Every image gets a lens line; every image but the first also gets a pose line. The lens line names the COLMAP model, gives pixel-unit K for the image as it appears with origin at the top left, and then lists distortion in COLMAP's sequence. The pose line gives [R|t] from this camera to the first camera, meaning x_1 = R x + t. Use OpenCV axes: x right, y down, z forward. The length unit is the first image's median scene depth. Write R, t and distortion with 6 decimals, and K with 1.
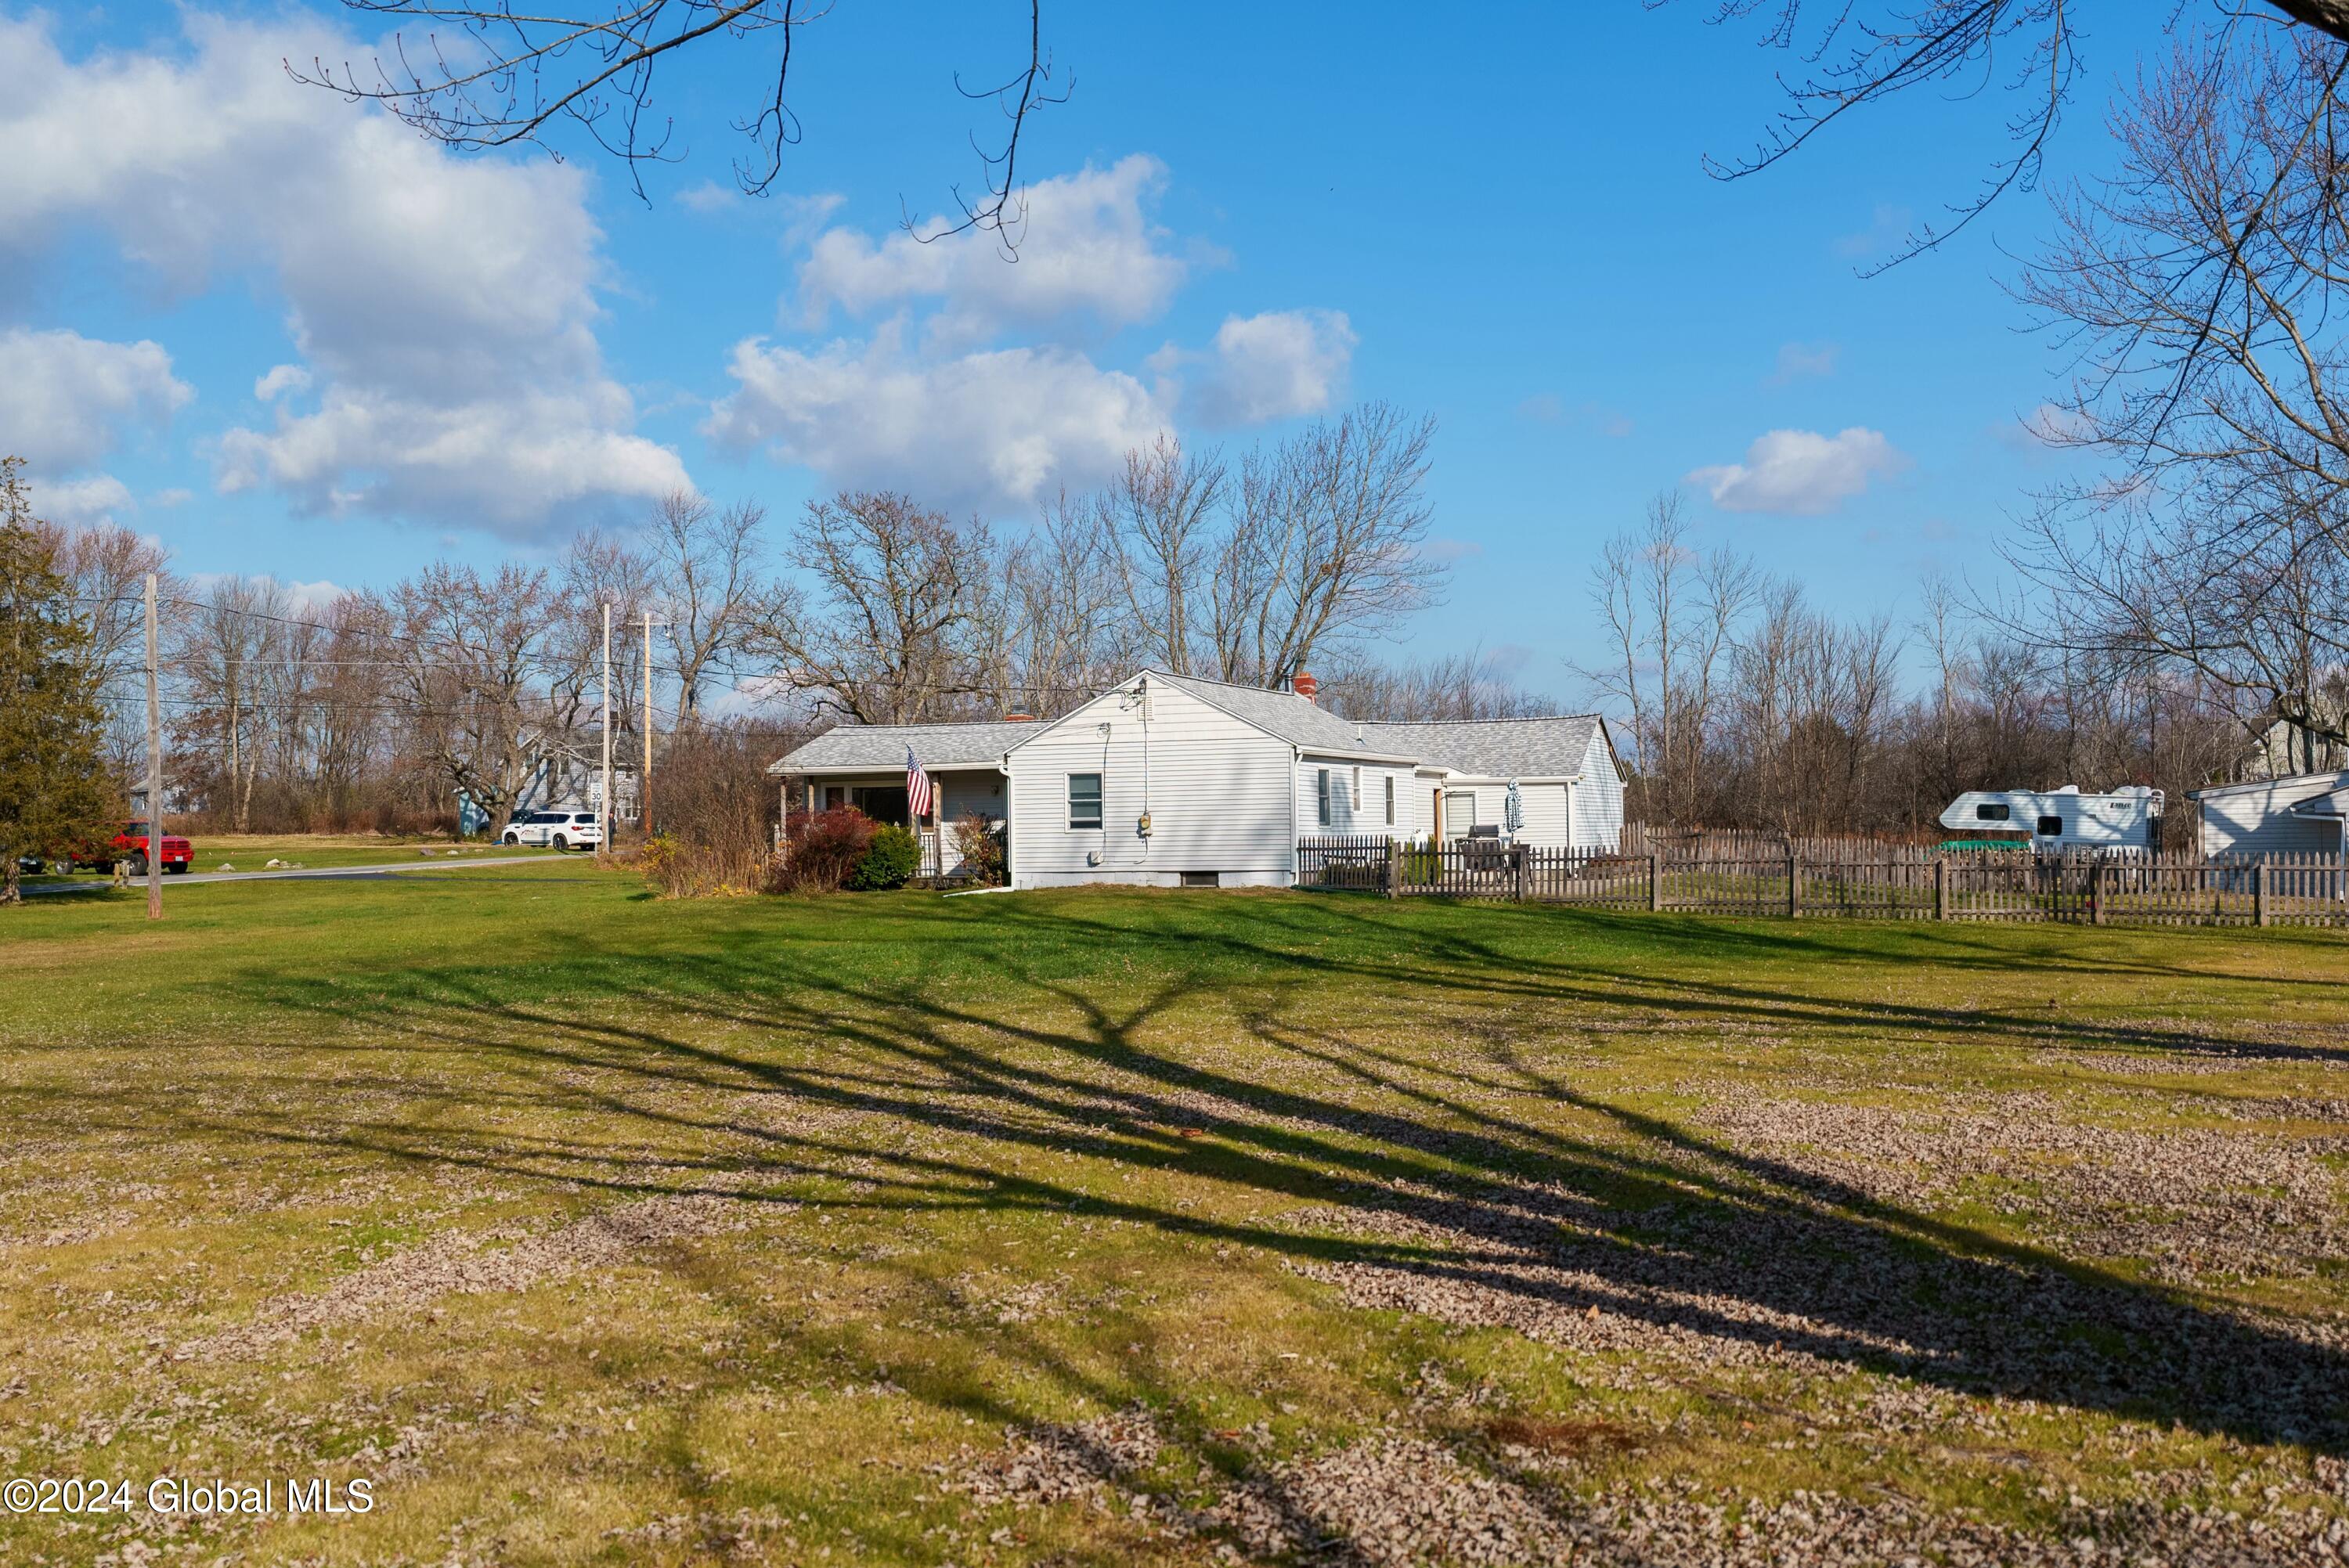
lens RADIAL K [[2316.9, 0, 1213.3], [0, 2316.9, 799.2], [0, 0, 1]] dist [0.025673, -0.004164]
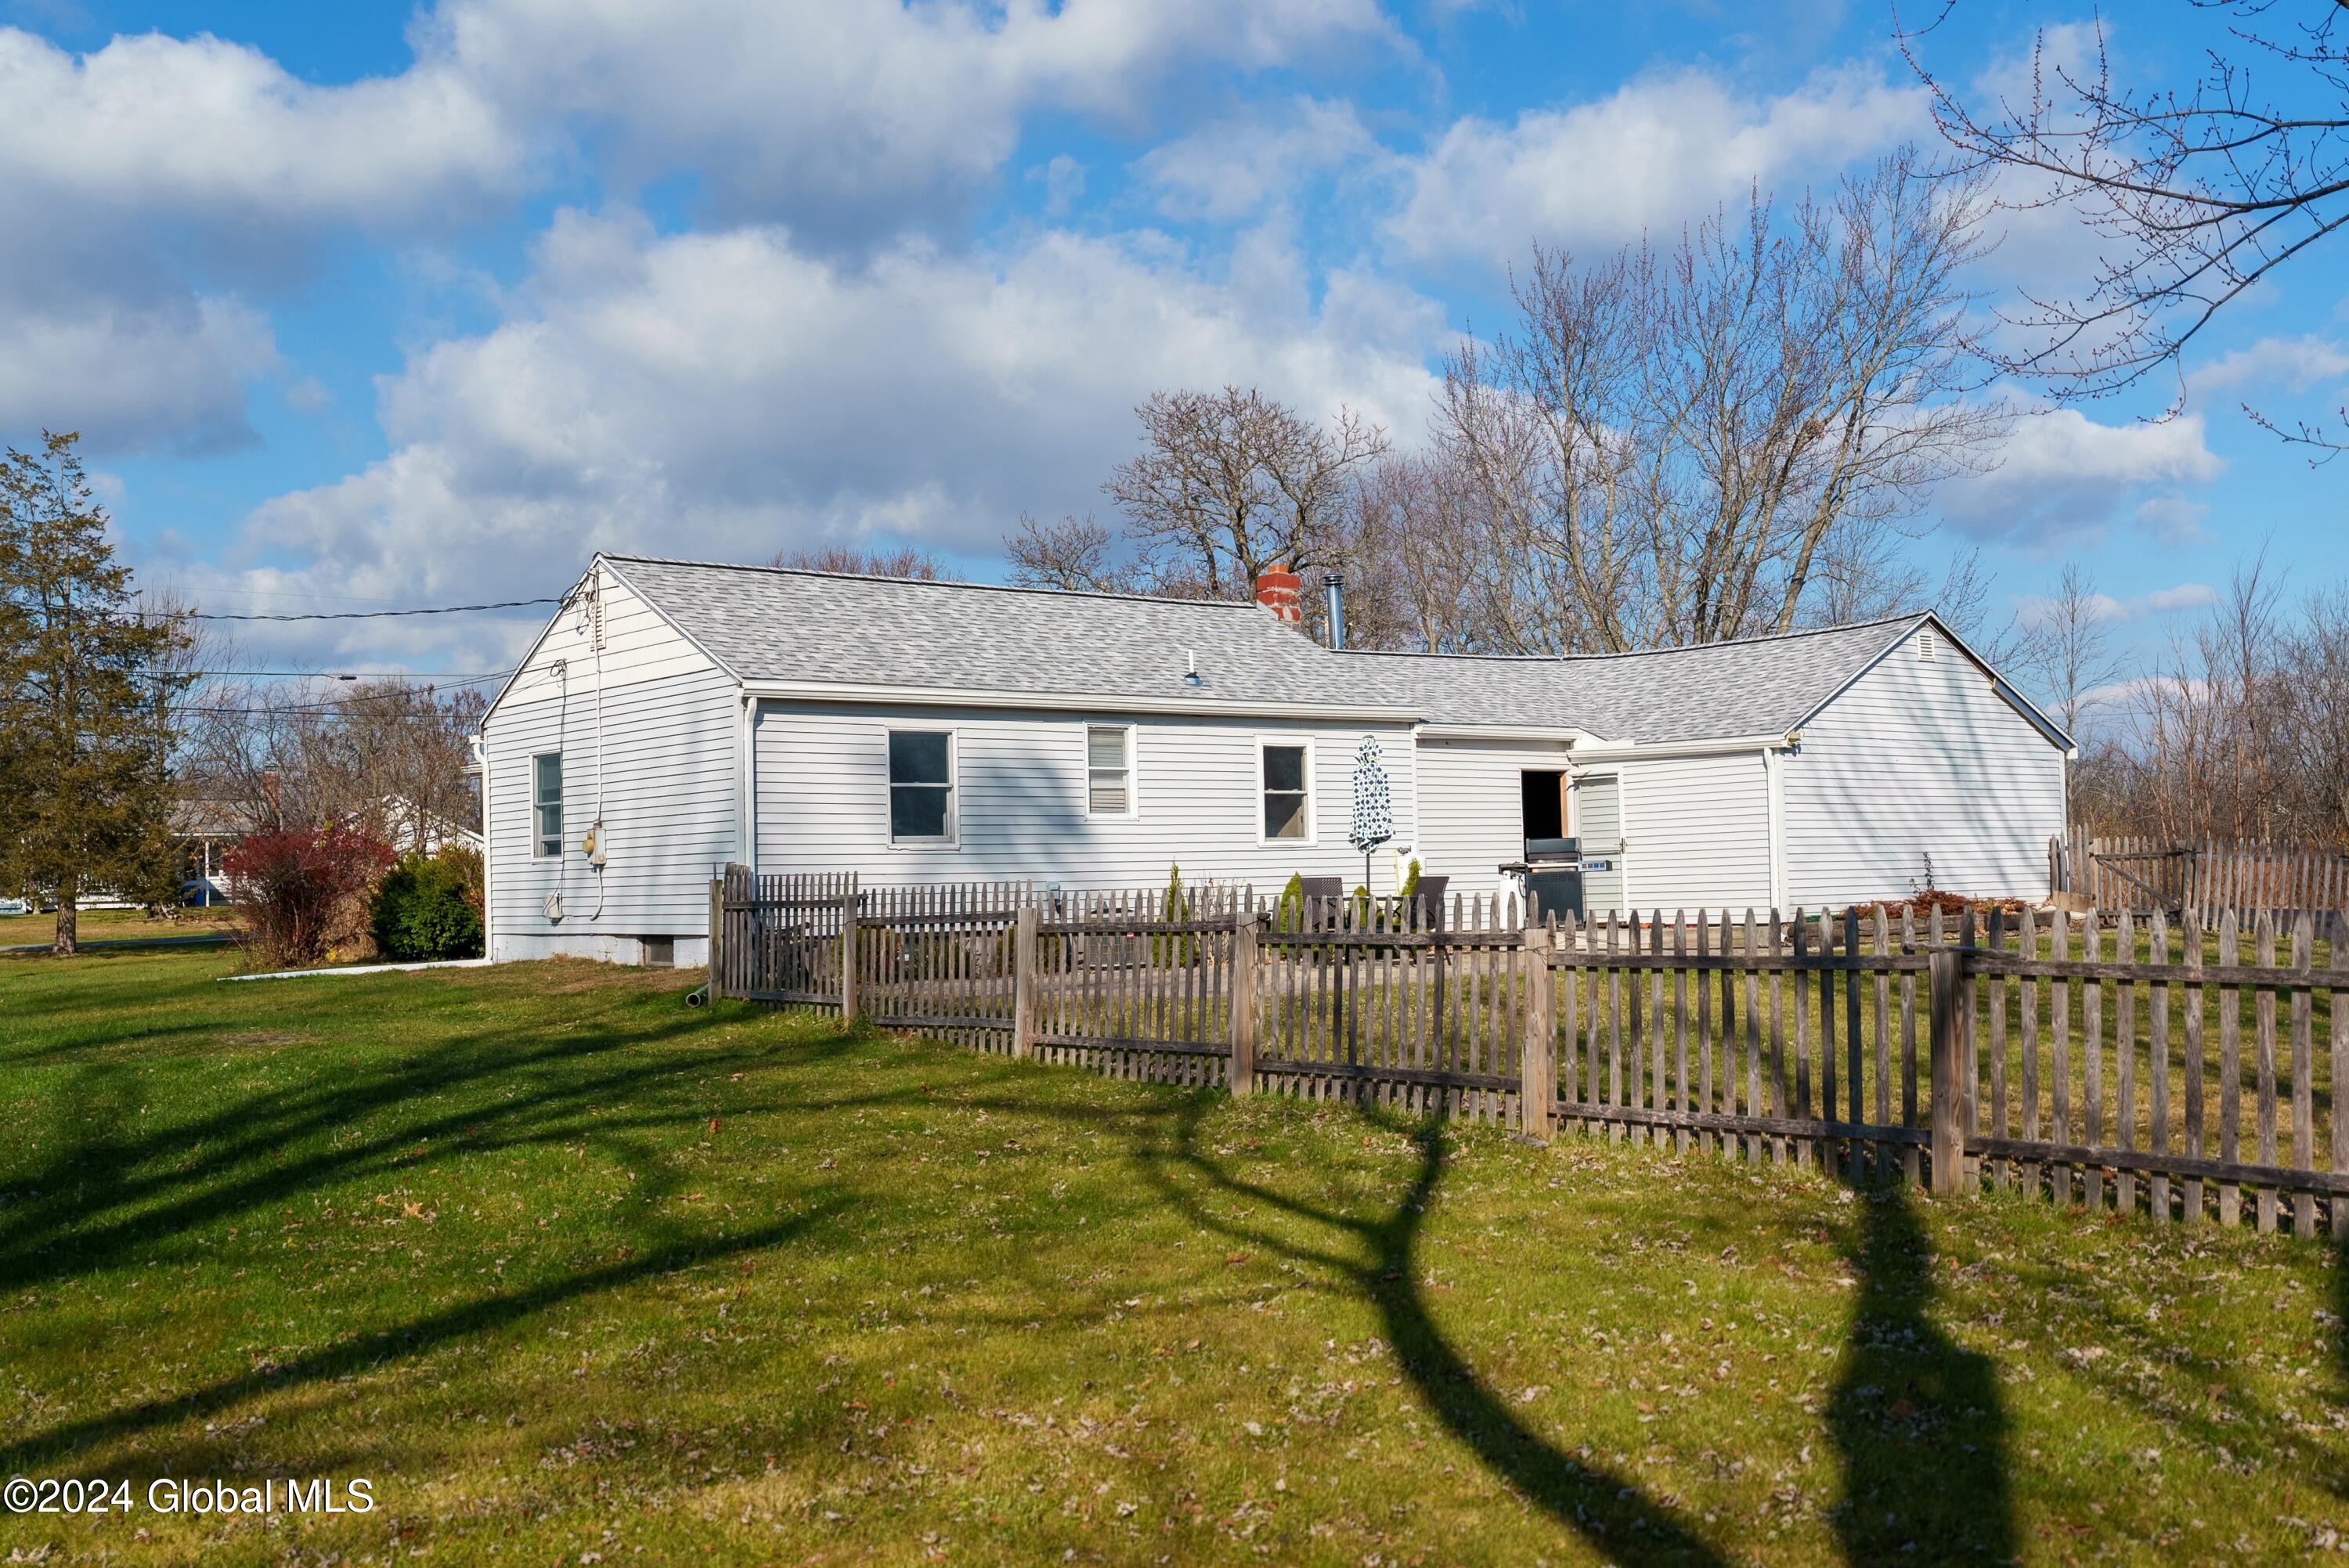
lens RADIAL K [[2316.9, 0, 1213.3], [0, 2316.9, 799.2], [0, 0, 1]] dist [0.025673, -0.004164]
pose [[0.861737, -0.023938, -0.506791, 0.357043], [0.018517, 0.999705, -0.015734, 0.010921], [0.507018, 0.004174, 0.861925, 0.601295]]
